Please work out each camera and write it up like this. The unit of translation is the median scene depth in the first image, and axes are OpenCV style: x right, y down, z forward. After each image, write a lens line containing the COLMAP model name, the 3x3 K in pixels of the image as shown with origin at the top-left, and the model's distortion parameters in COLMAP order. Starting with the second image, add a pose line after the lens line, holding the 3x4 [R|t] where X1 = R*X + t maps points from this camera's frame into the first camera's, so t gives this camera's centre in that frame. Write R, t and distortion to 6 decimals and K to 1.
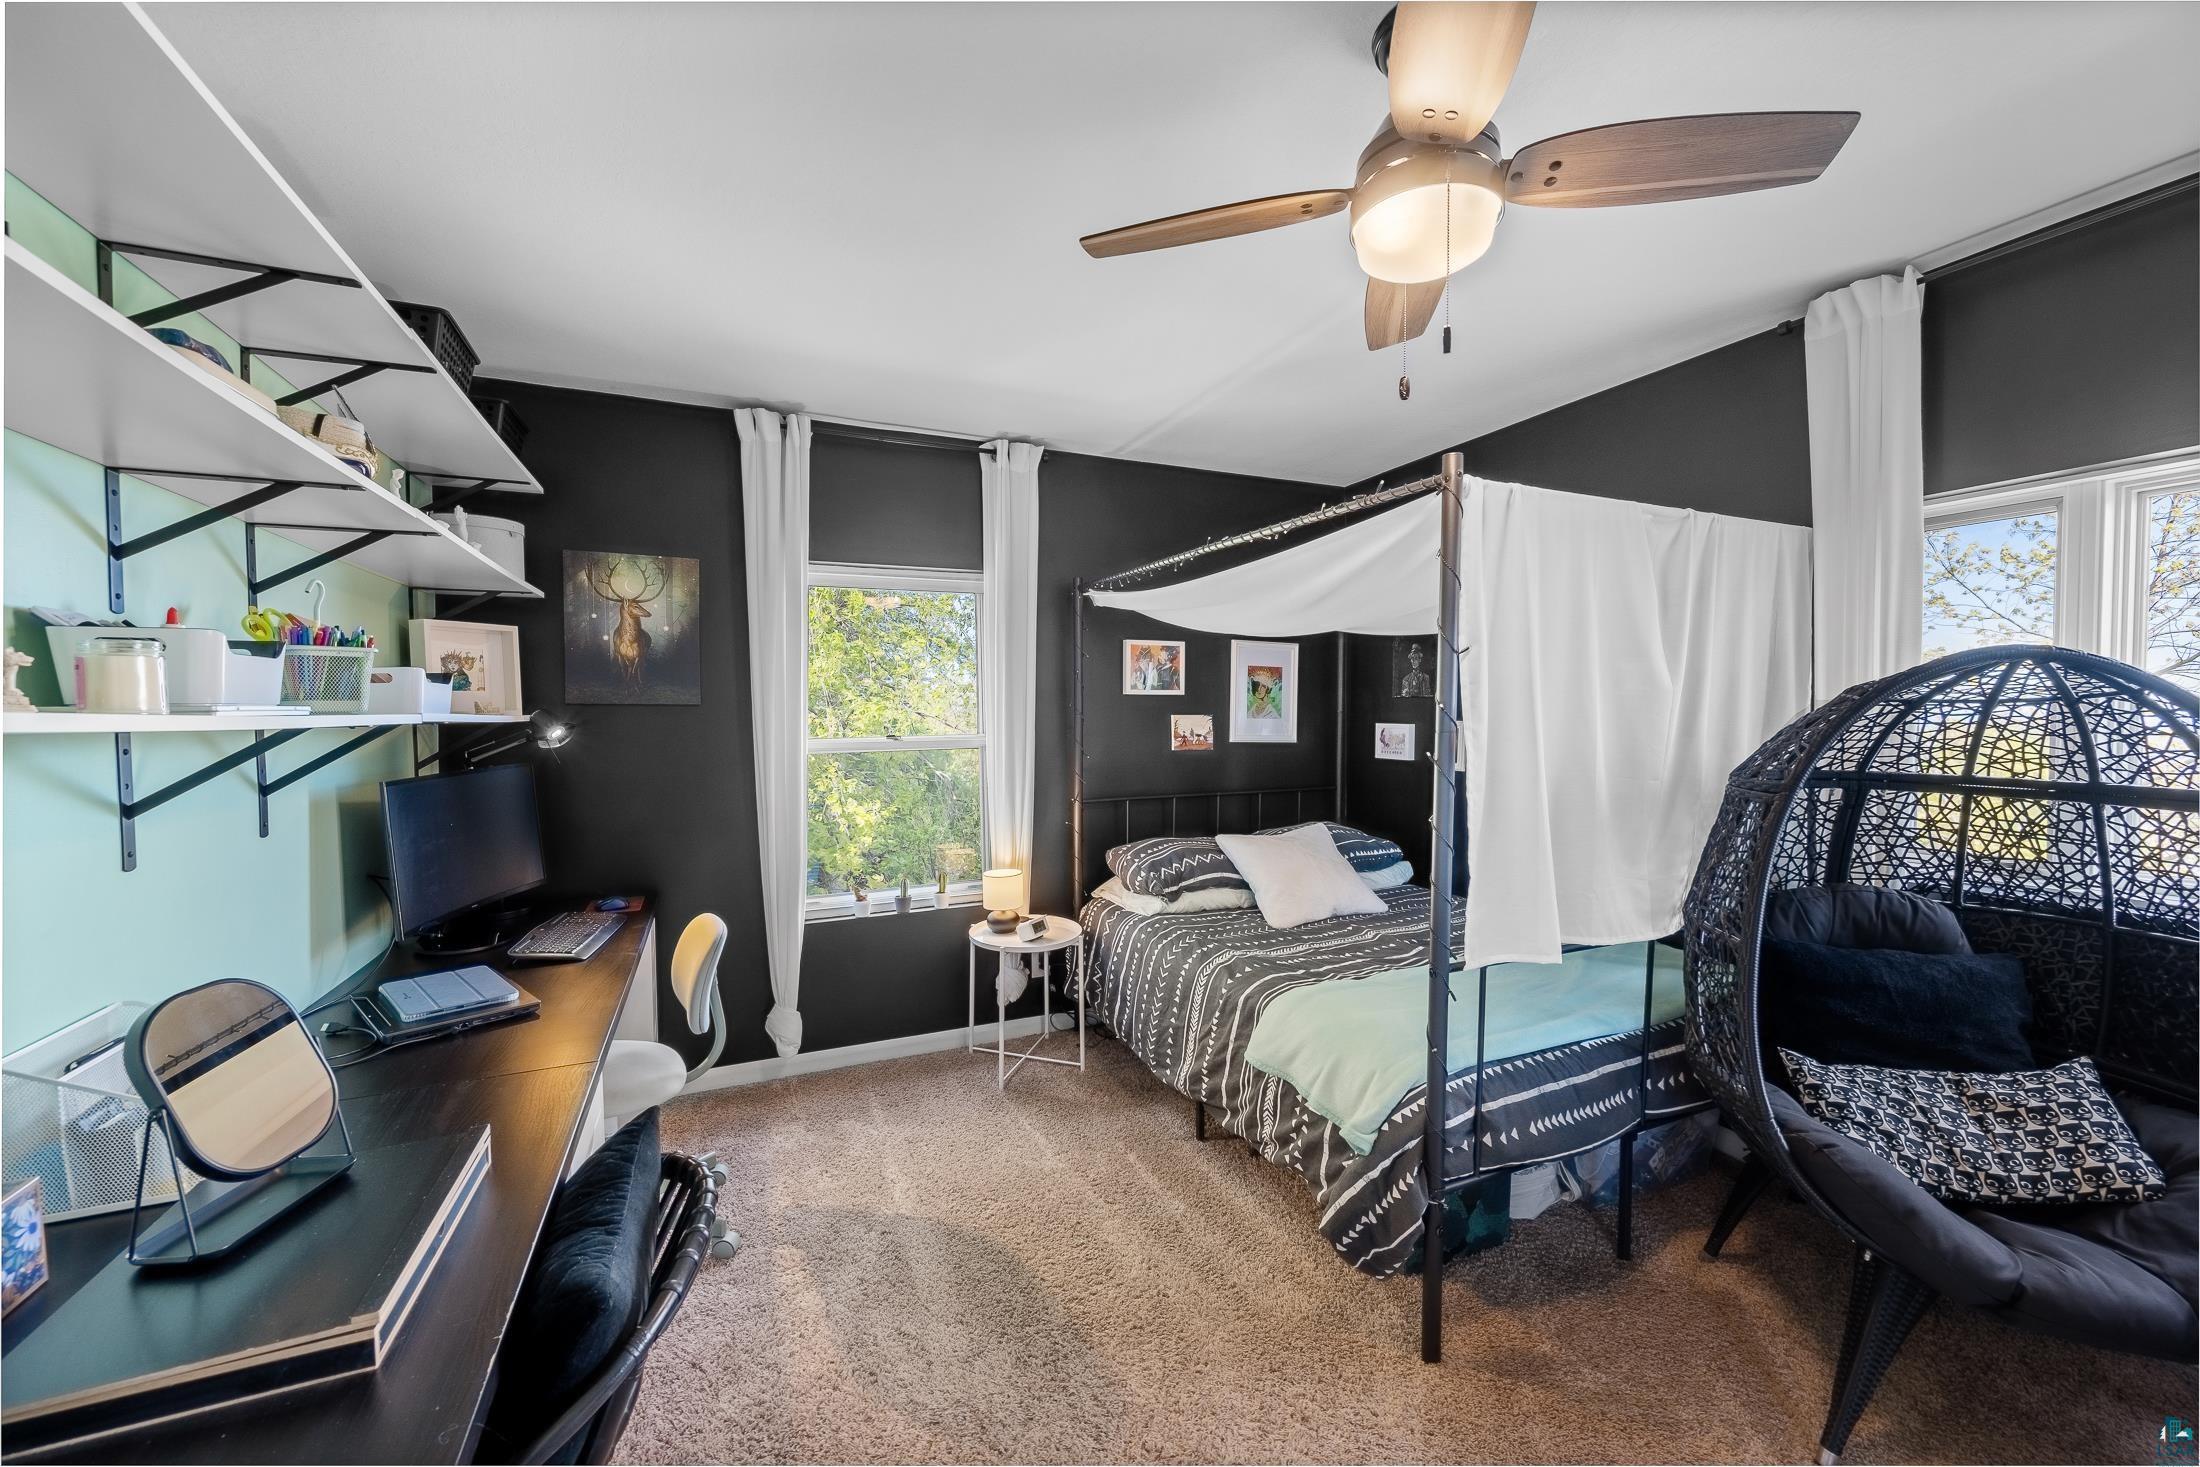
lens RADIAL K [[885.5, 0, 1113.6], [0, 885.5, 733.4], [0, 0, 1]] dist [0.002348, 0.000463]
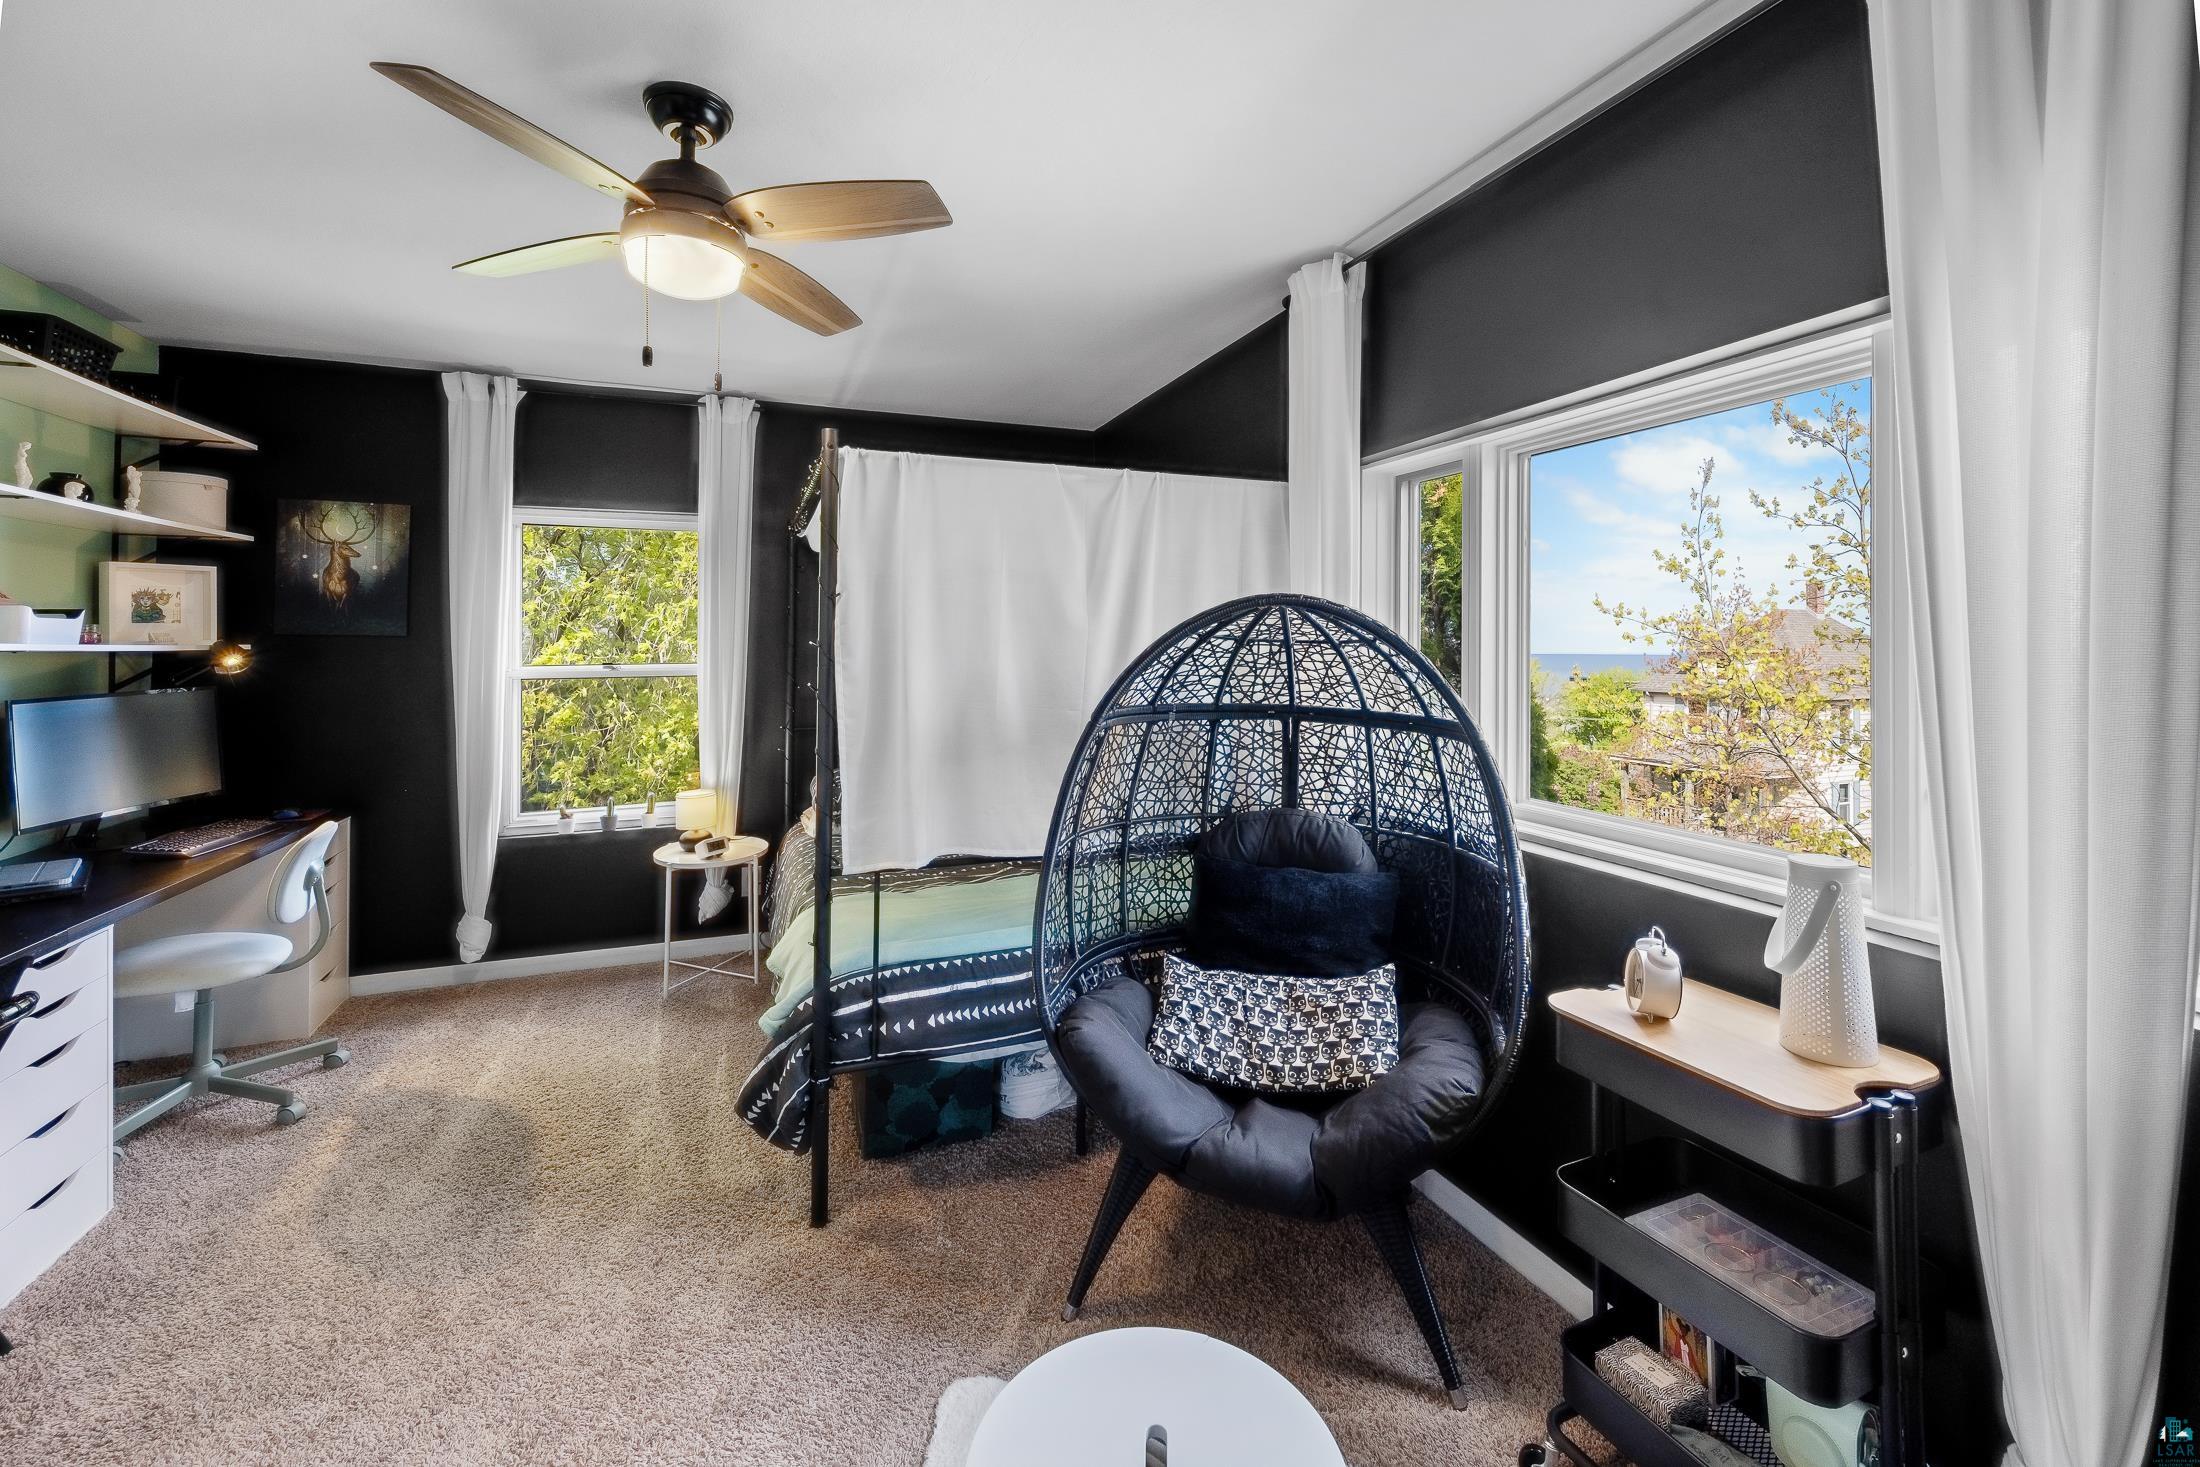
lens RADIAL K [[885.5, 0, 944.1], [0, 885.5, 621.5], [0, 0, 1]] dist [0.002348, 0.000463]
pose [[0.998439, 0.005262, -0.055608, 0.455903], [-0.008003, 0.998758, -0.049186, -0.002431], [0.055280, 0.049555, 0.997240, -0.116748]]
